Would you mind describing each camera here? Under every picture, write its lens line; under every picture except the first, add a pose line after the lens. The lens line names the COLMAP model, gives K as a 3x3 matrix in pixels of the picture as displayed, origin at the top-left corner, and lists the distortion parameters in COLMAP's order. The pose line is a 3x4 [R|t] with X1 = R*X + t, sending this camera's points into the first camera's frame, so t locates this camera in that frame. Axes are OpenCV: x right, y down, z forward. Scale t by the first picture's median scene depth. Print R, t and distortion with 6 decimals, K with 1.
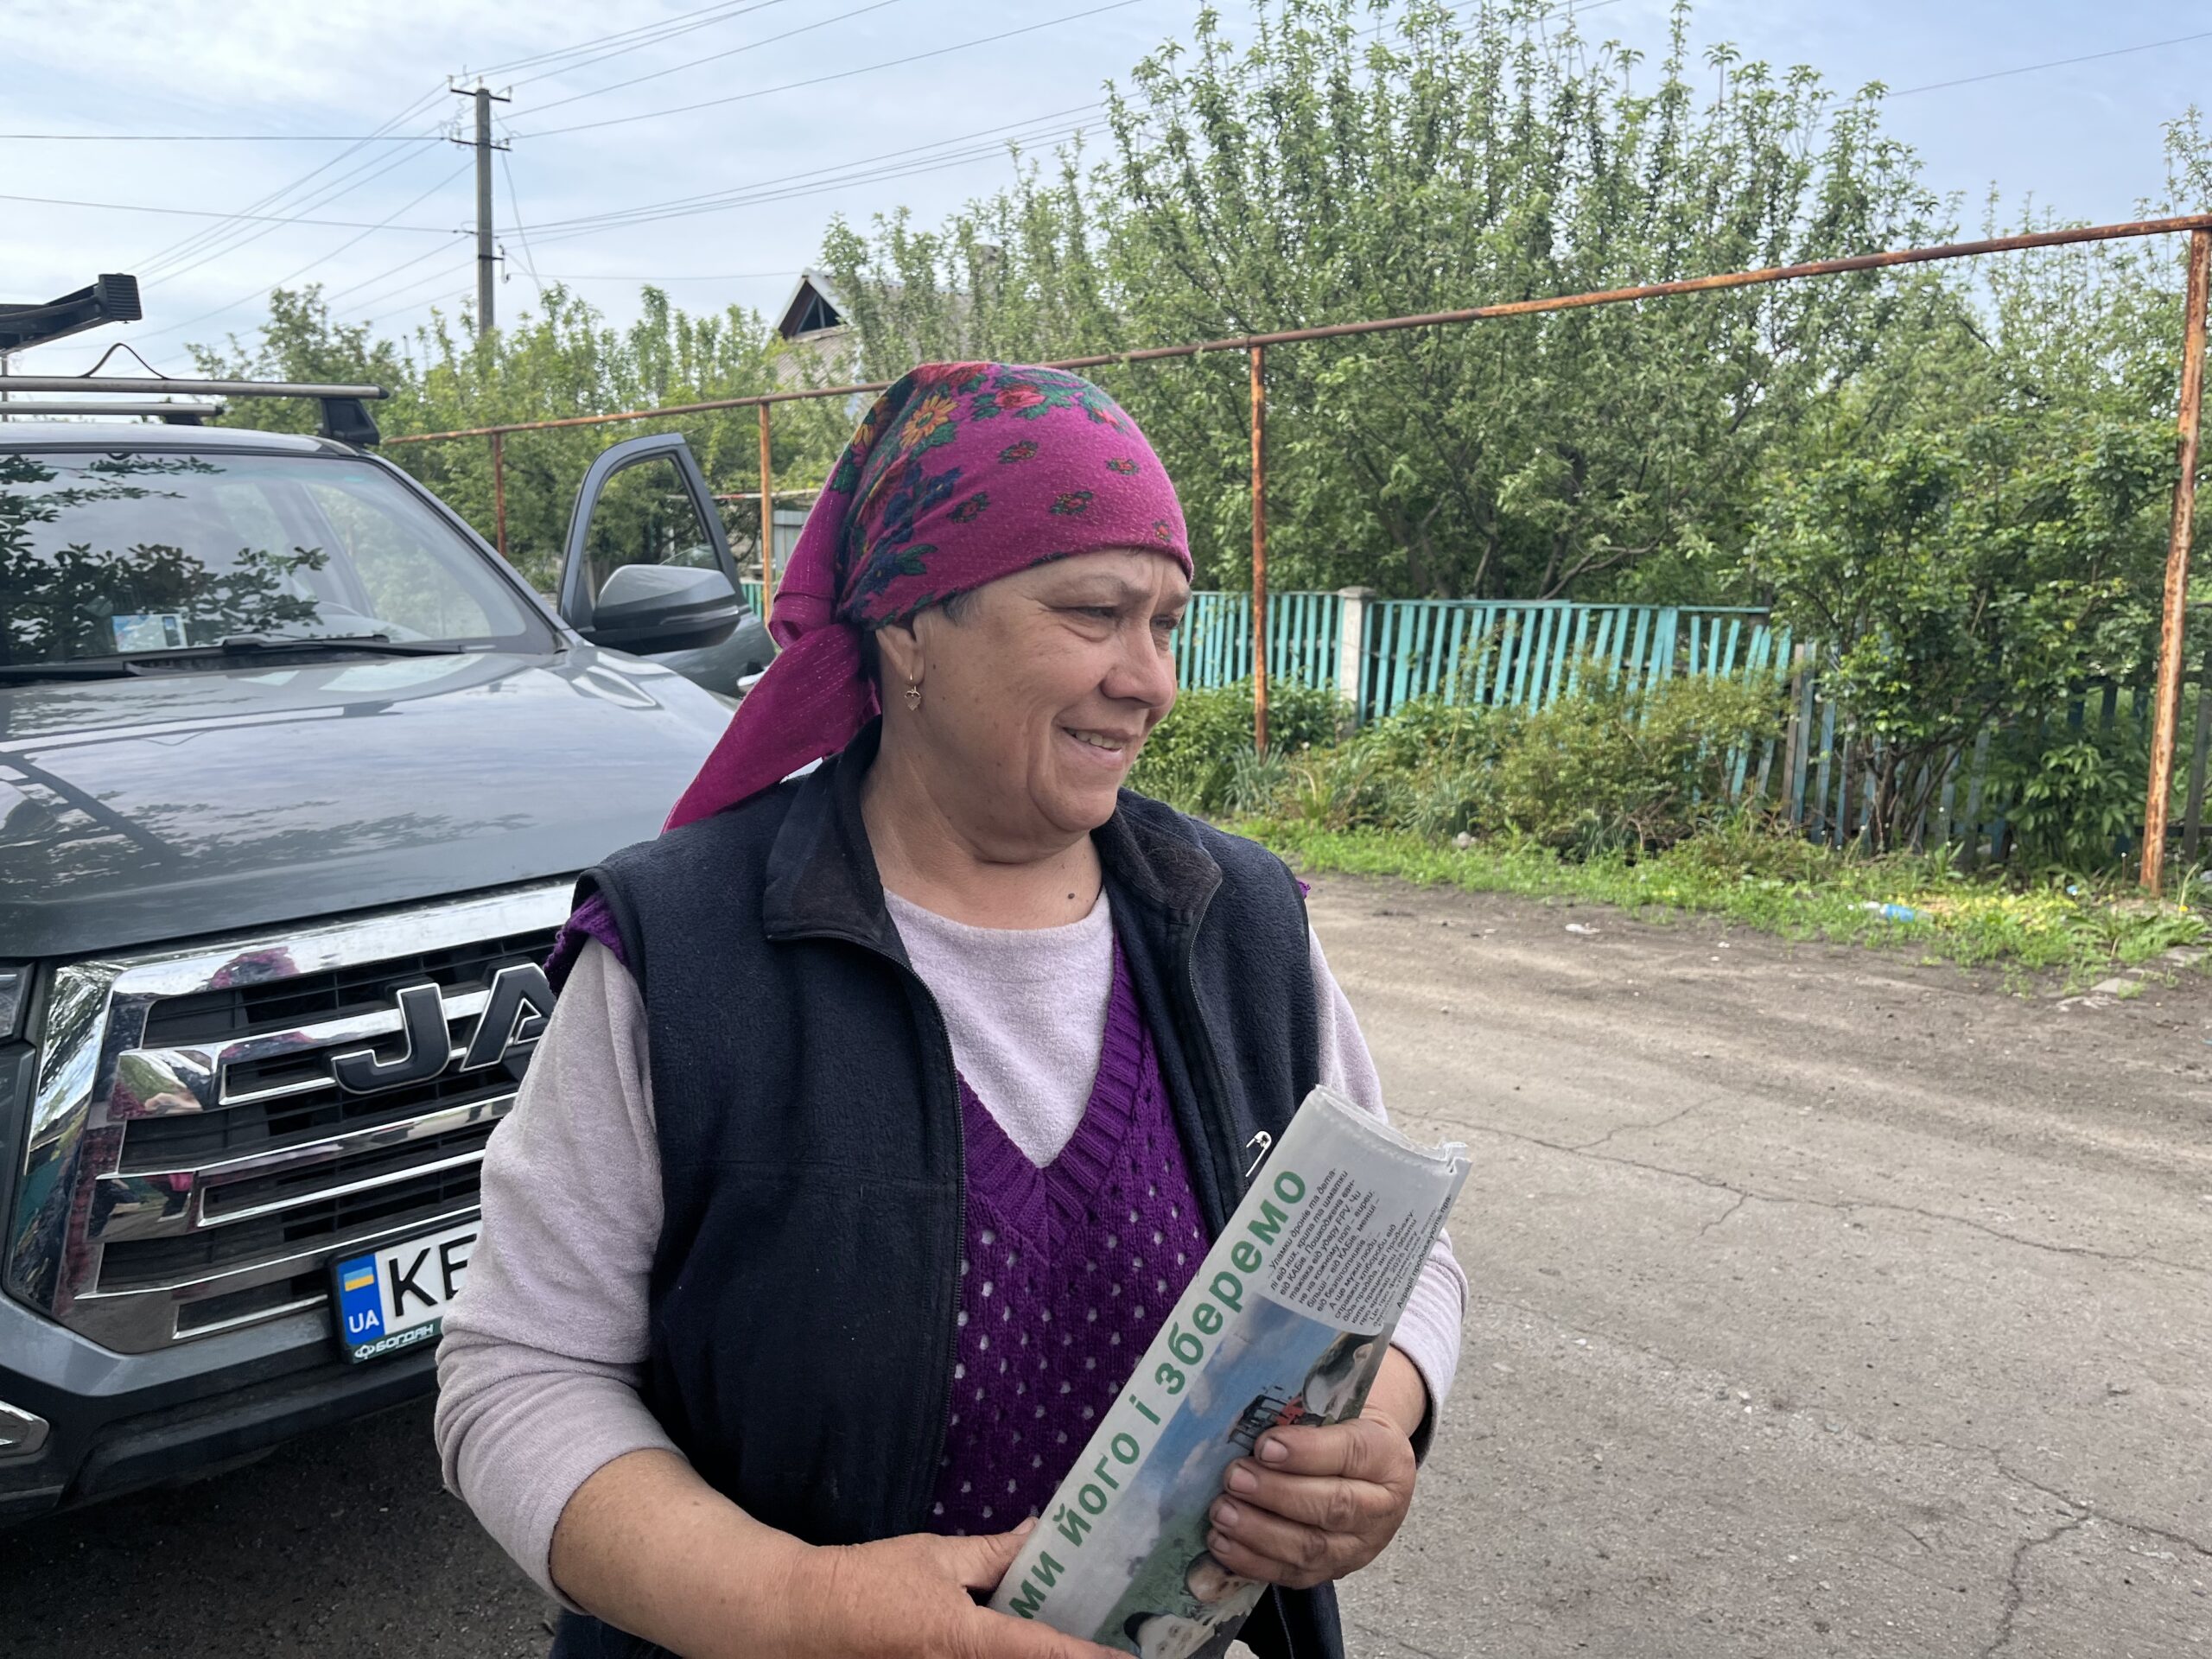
lens RADIAL K [[1676.4, 0, 1106.0], [0, 1676.4, 829.5], [0, 0, 1]] dist [0.071333, -0.101778]
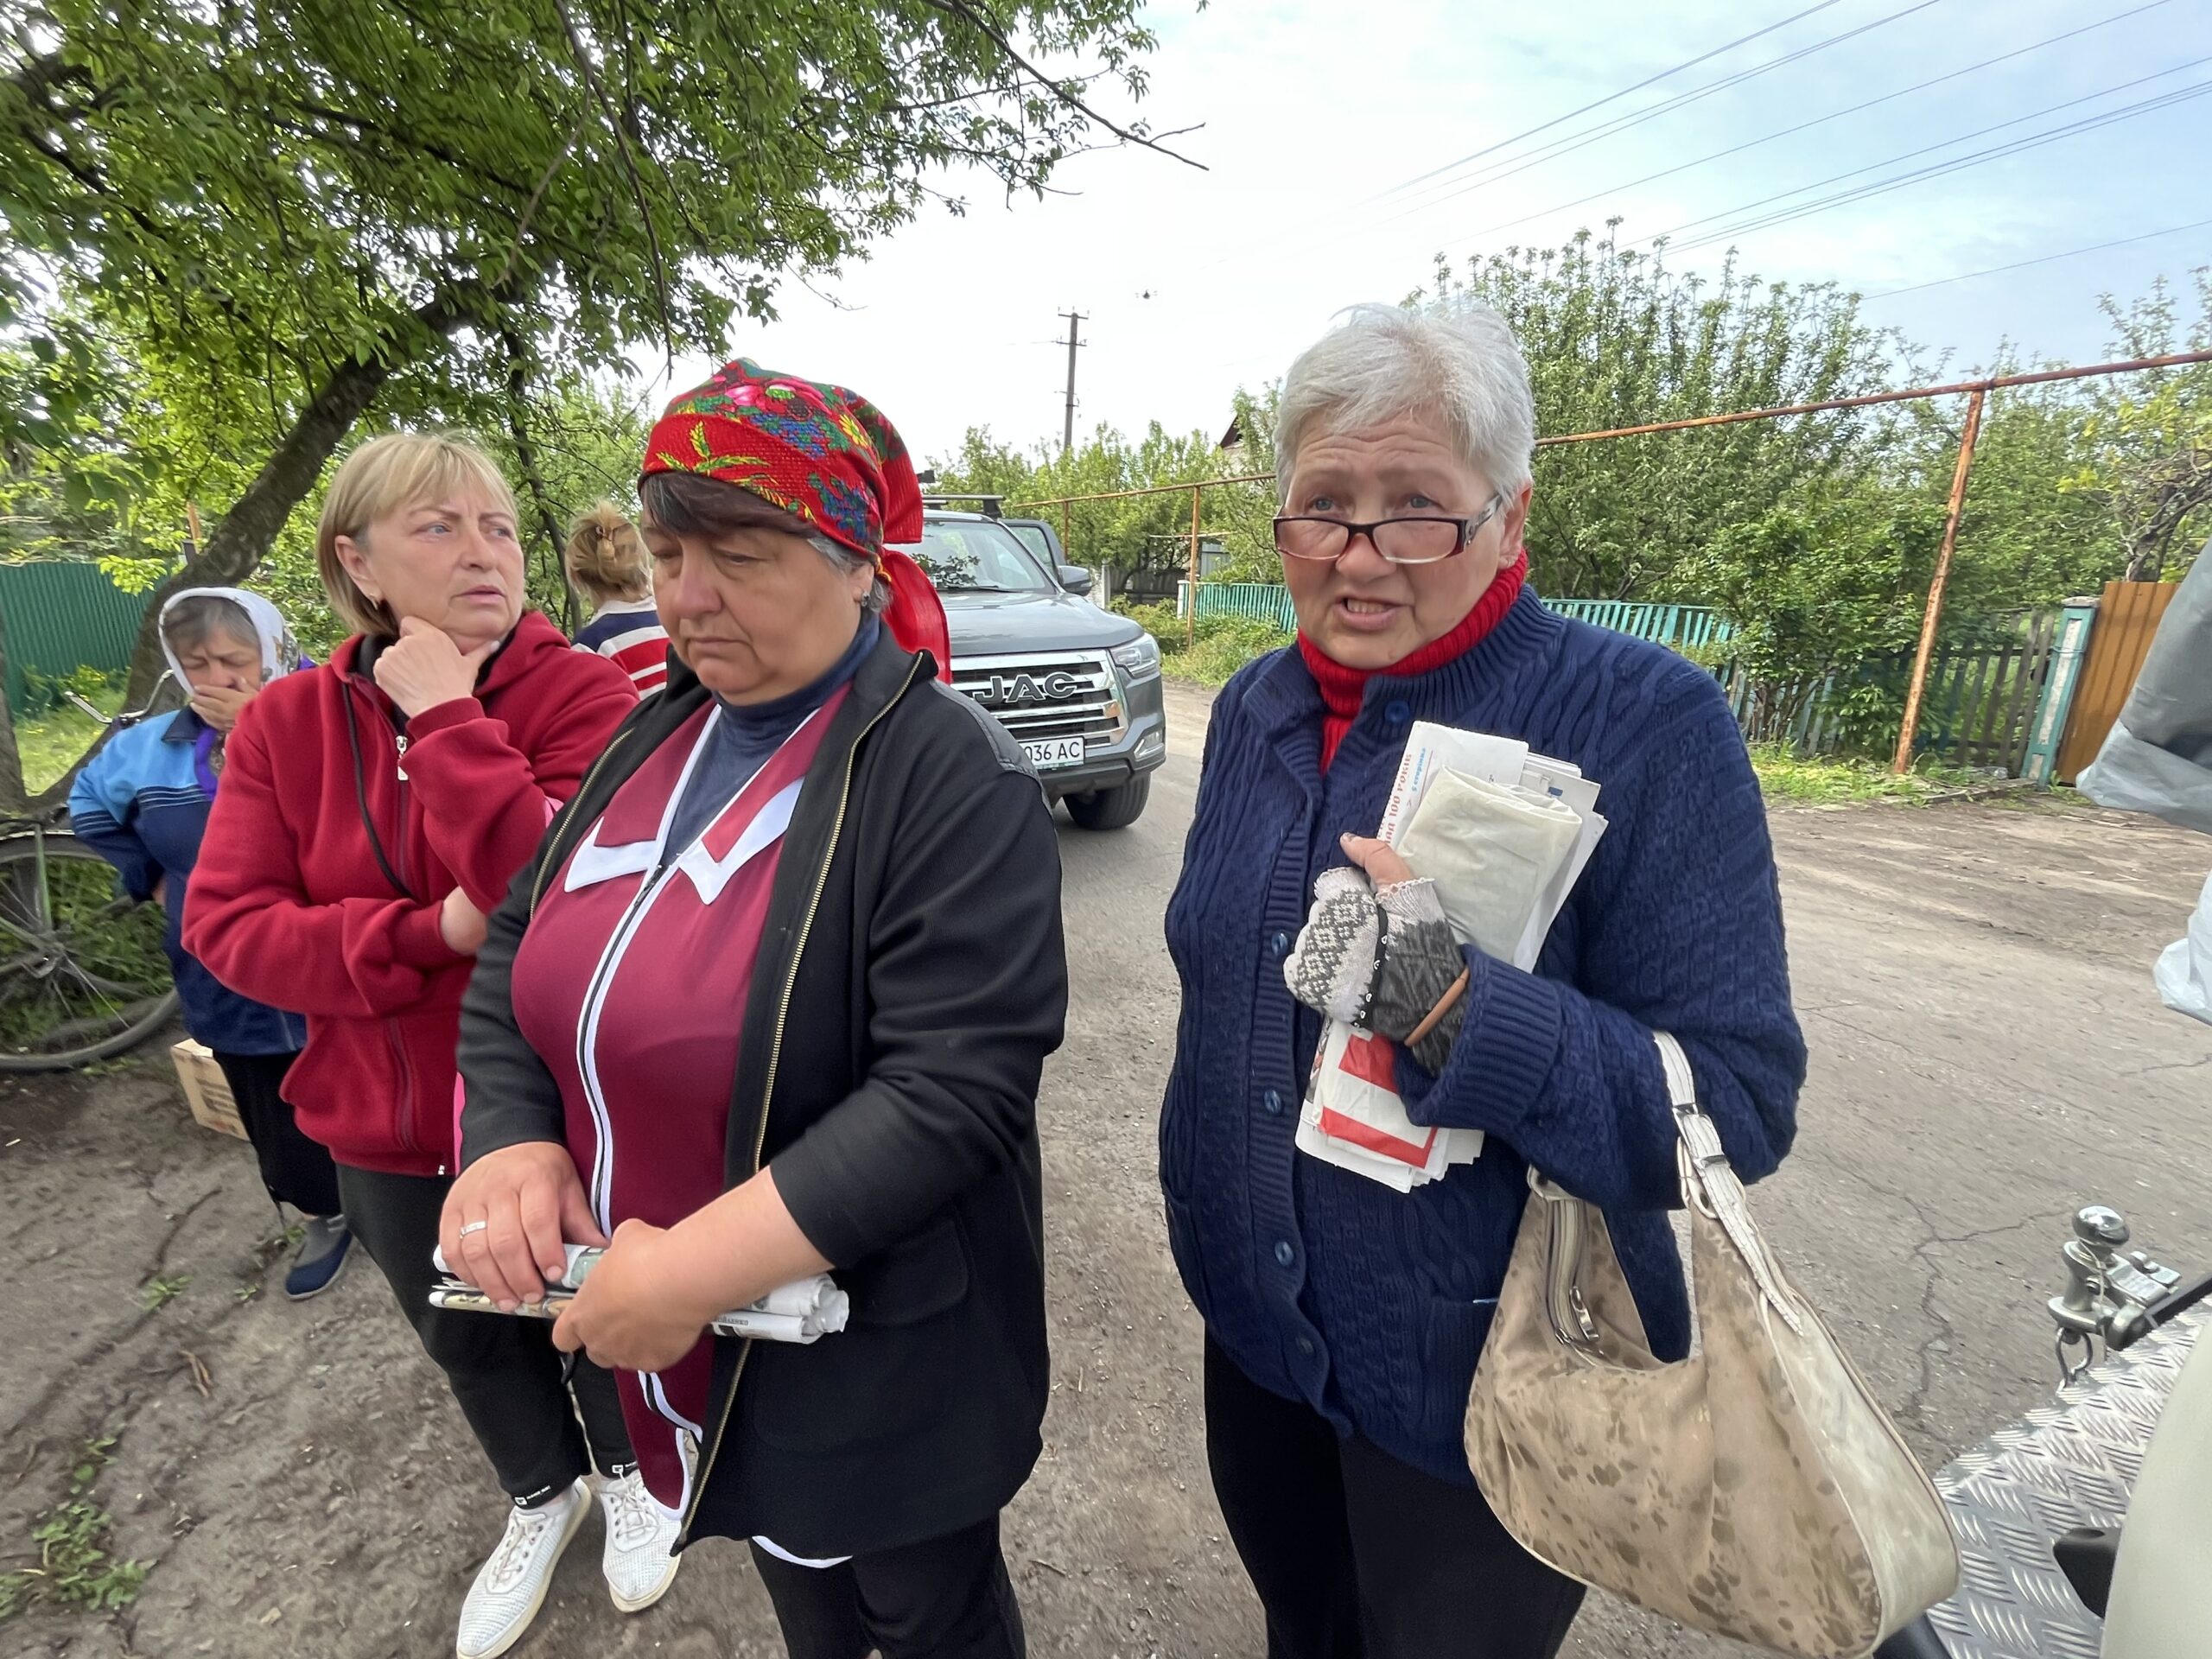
lens RADIAL K [[976.2, 0, 1112.5], [0, 976.2, 815.0], [0, 0, 1]] dist [-0.002395, -0.000470]
pose [[0.955309, 0.090420, -0.281440, 0.068192], [-0.066680, 0.993446, 0.092835, 0.027105], [0.287990, -0.069920, 0.955078, -0.144363]]
